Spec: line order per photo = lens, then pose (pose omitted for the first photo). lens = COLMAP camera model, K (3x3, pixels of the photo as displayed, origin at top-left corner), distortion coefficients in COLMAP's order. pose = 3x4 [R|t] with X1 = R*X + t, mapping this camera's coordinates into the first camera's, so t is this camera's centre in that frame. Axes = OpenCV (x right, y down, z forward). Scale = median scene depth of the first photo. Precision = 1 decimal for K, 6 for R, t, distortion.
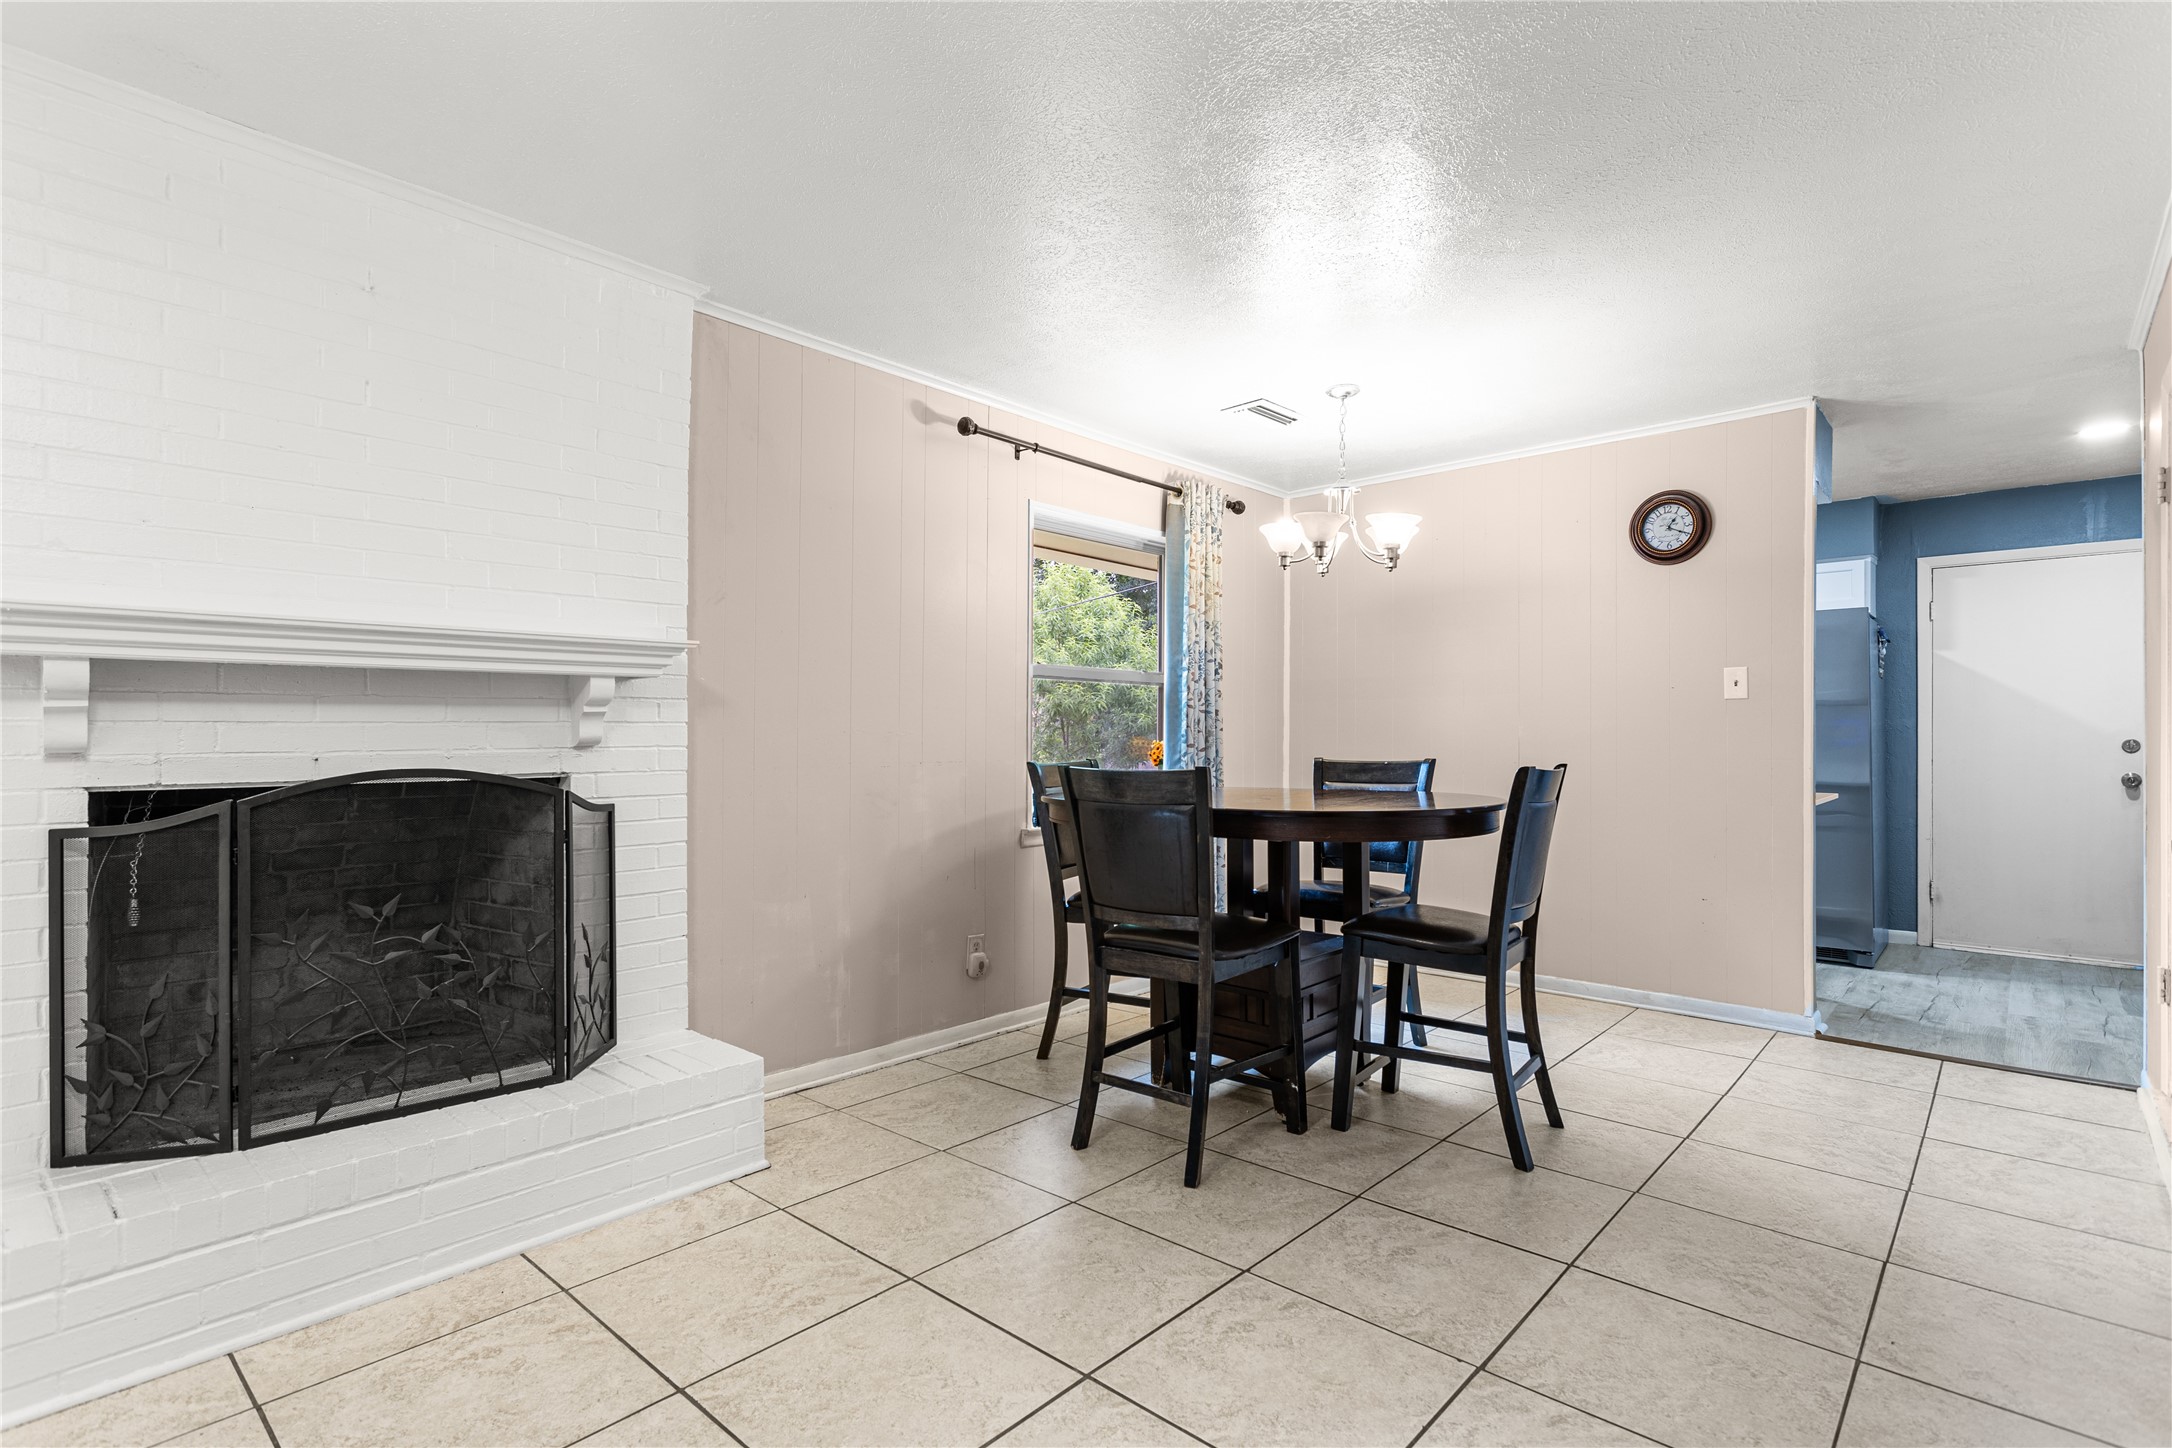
lens RADIAL K [[1040.9, 0, 1098.8], [0, 1040.9, 727.3], [0, 0, 1]] dist [-0.001700, 0.004848]
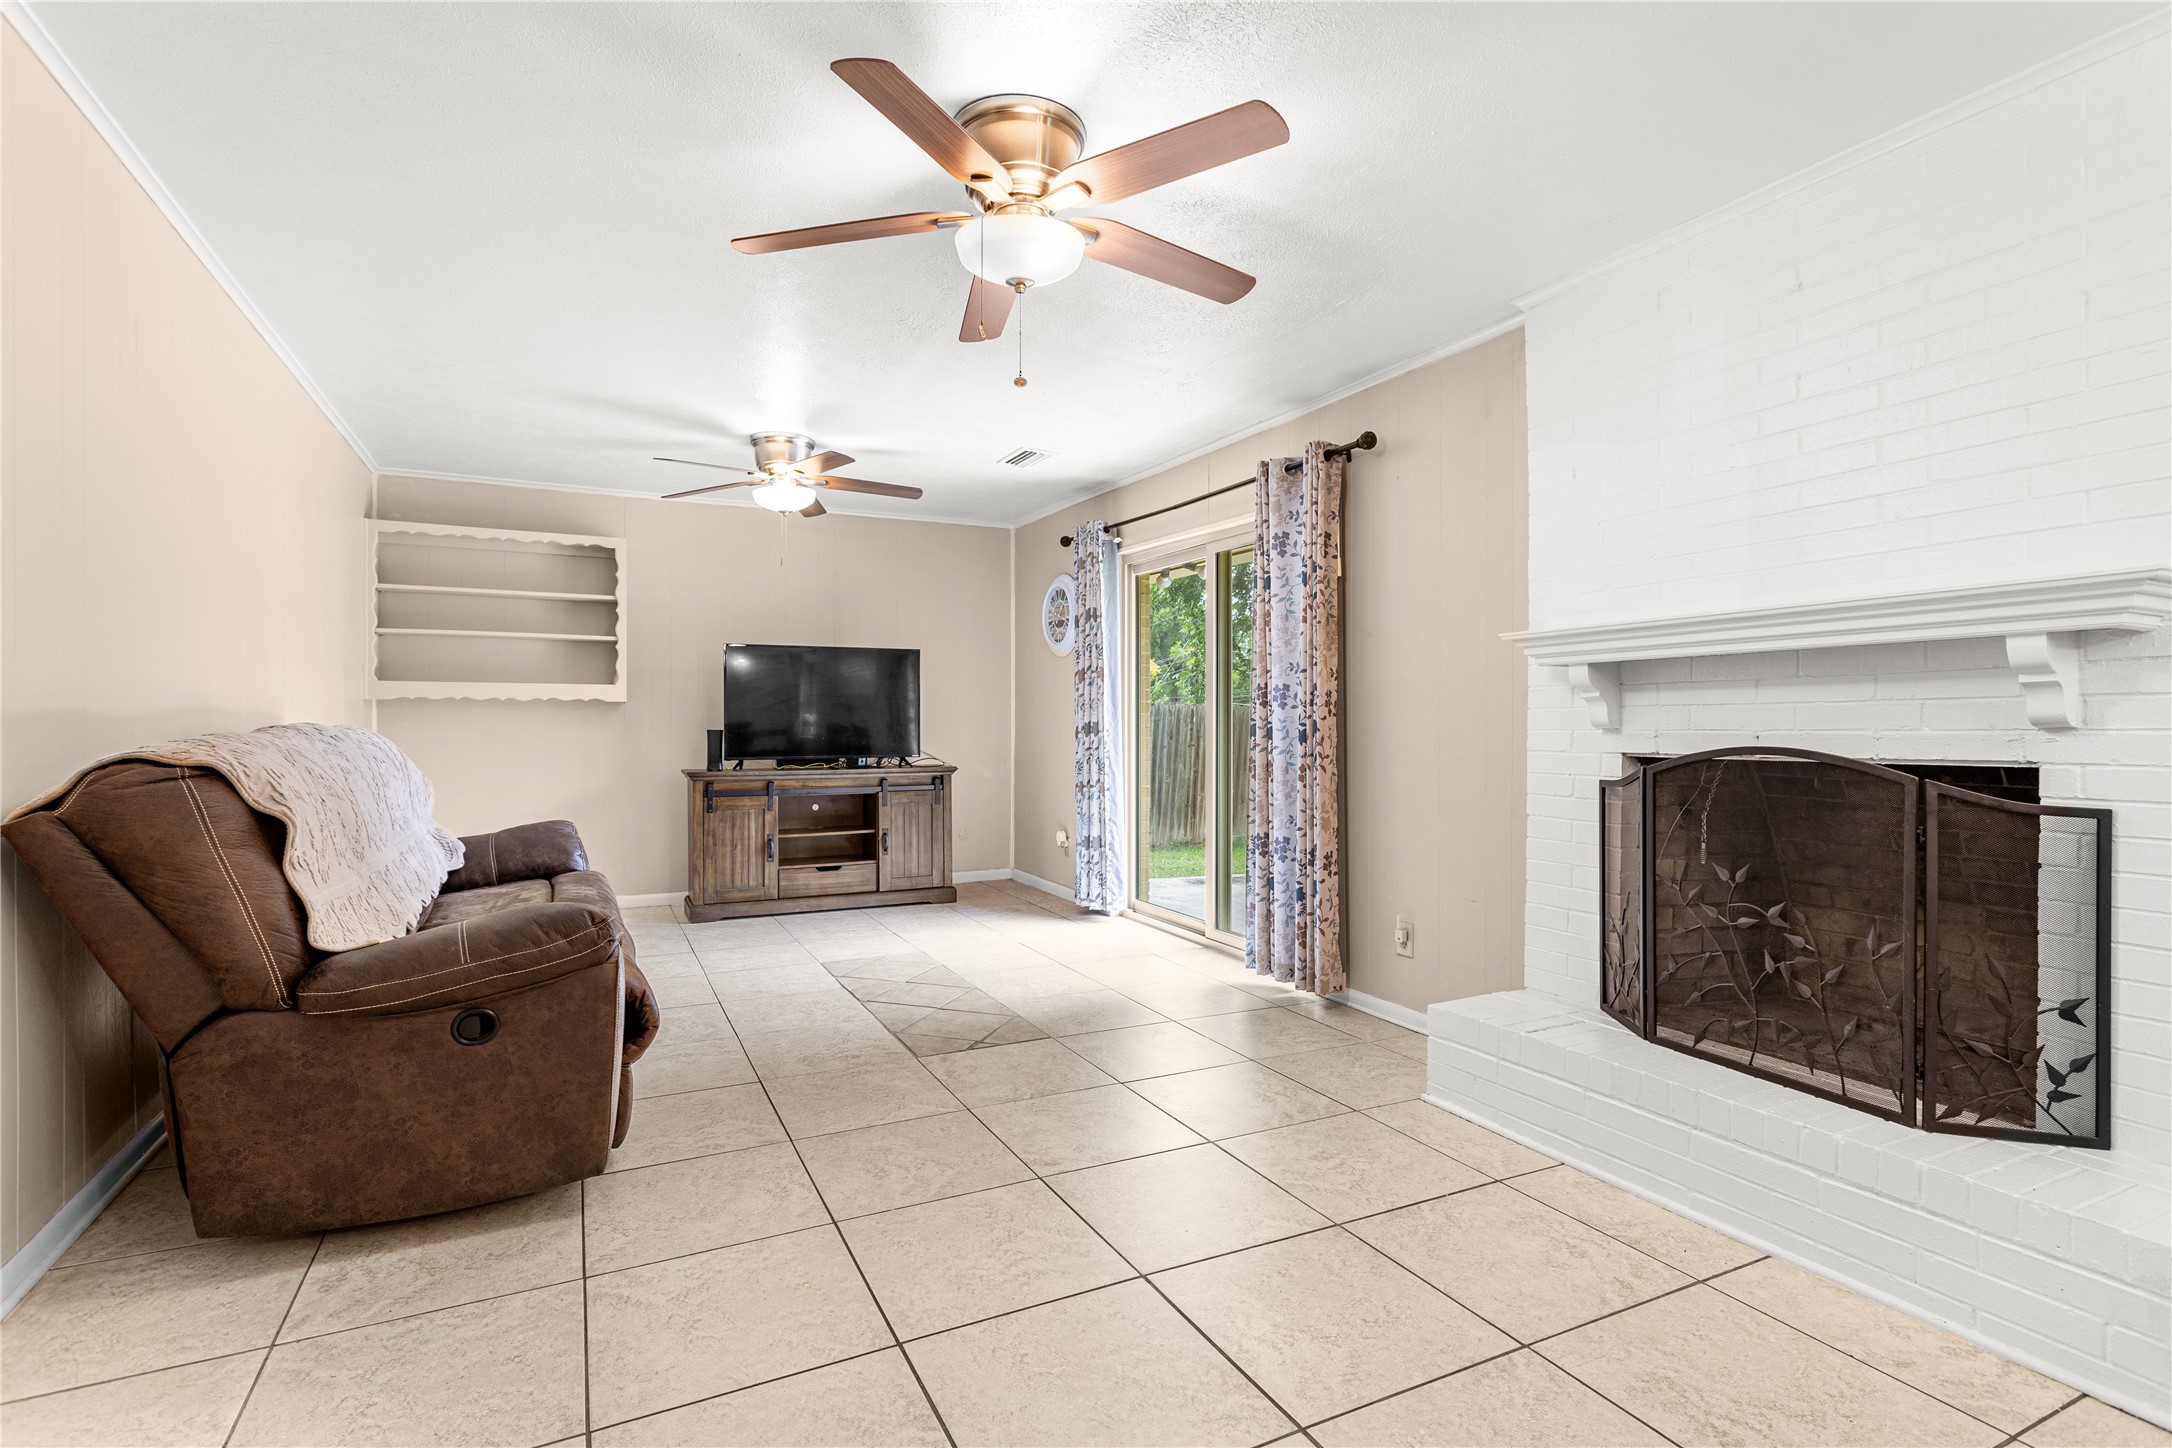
lens RADIAL K [[1040.9, 0, 1093.8], [0, 1040.9, 726.0], [0, 0, 1]] dist [-0.001700, 0.004848]
pose [[-0.364248, -0.000068, -0.931302, 0.543886], [0.005624, 0.999982, -0.002273, 0.017686], [0.931285, -0.006065, -0.364241, 0.748298]]
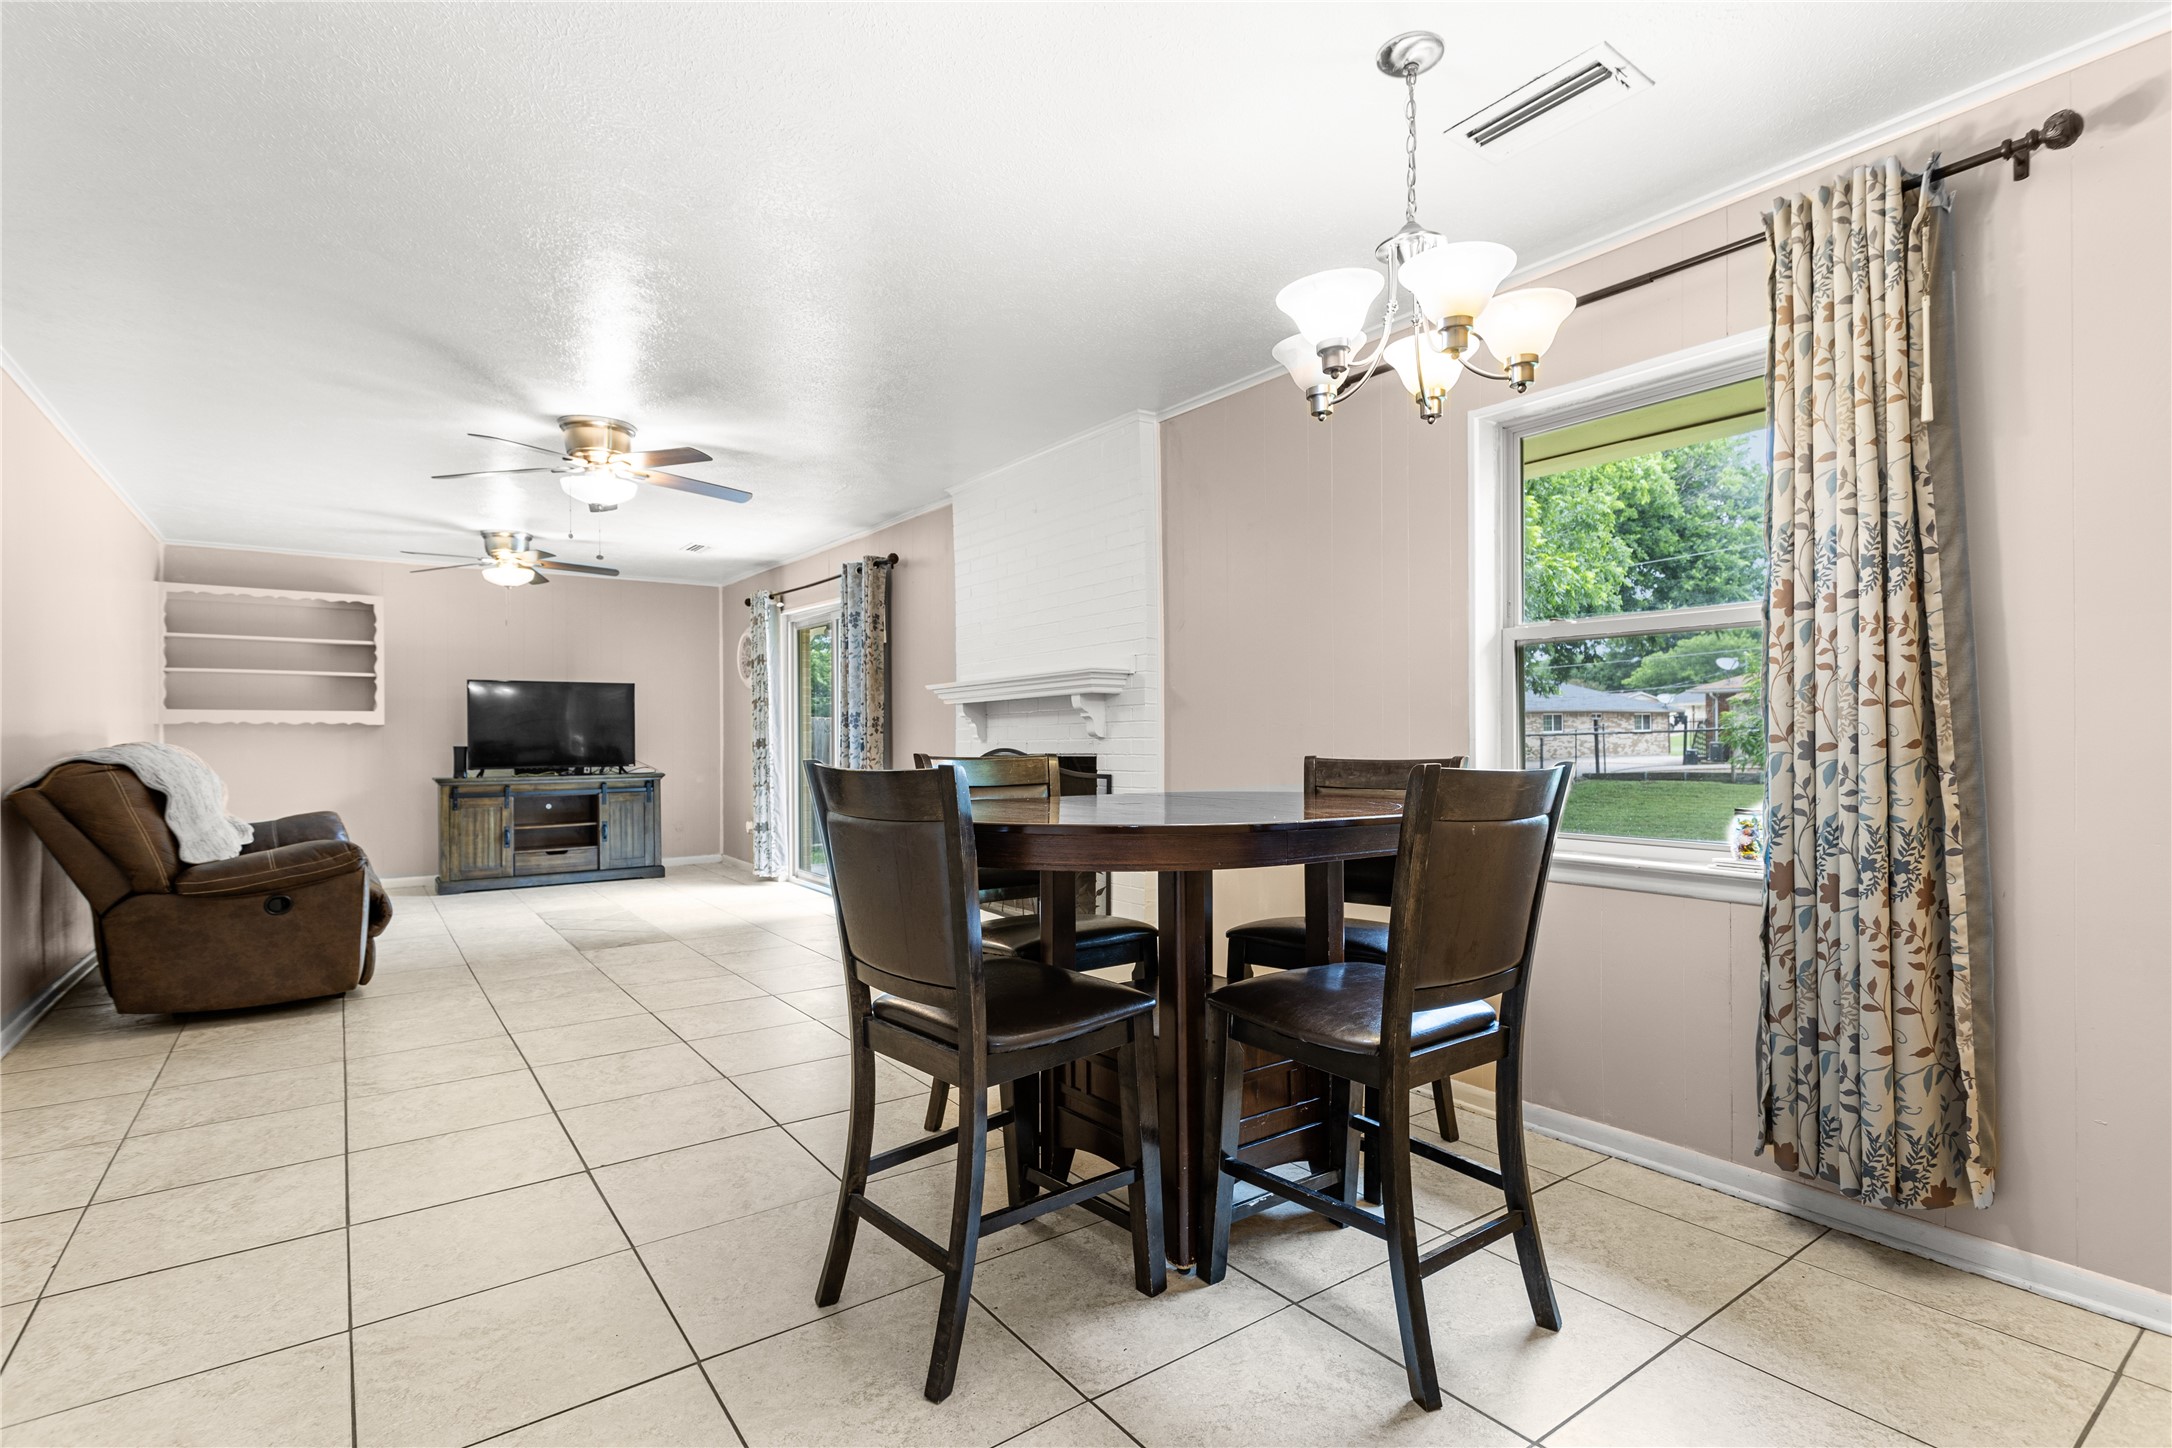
lens RADIAL K [[1040.9, 0, 1095.2], [0, 1040.9, 730.6], [0, 0, 1]] dist [-0.001700, 0.004848]
pose [[-0.206468, -0.008556, -0.978416, 1.282467], [0.013333, 0.999844, -0.011557, 0.031344], [0.978362, -0.015431, -0.206322, 1.567709]]
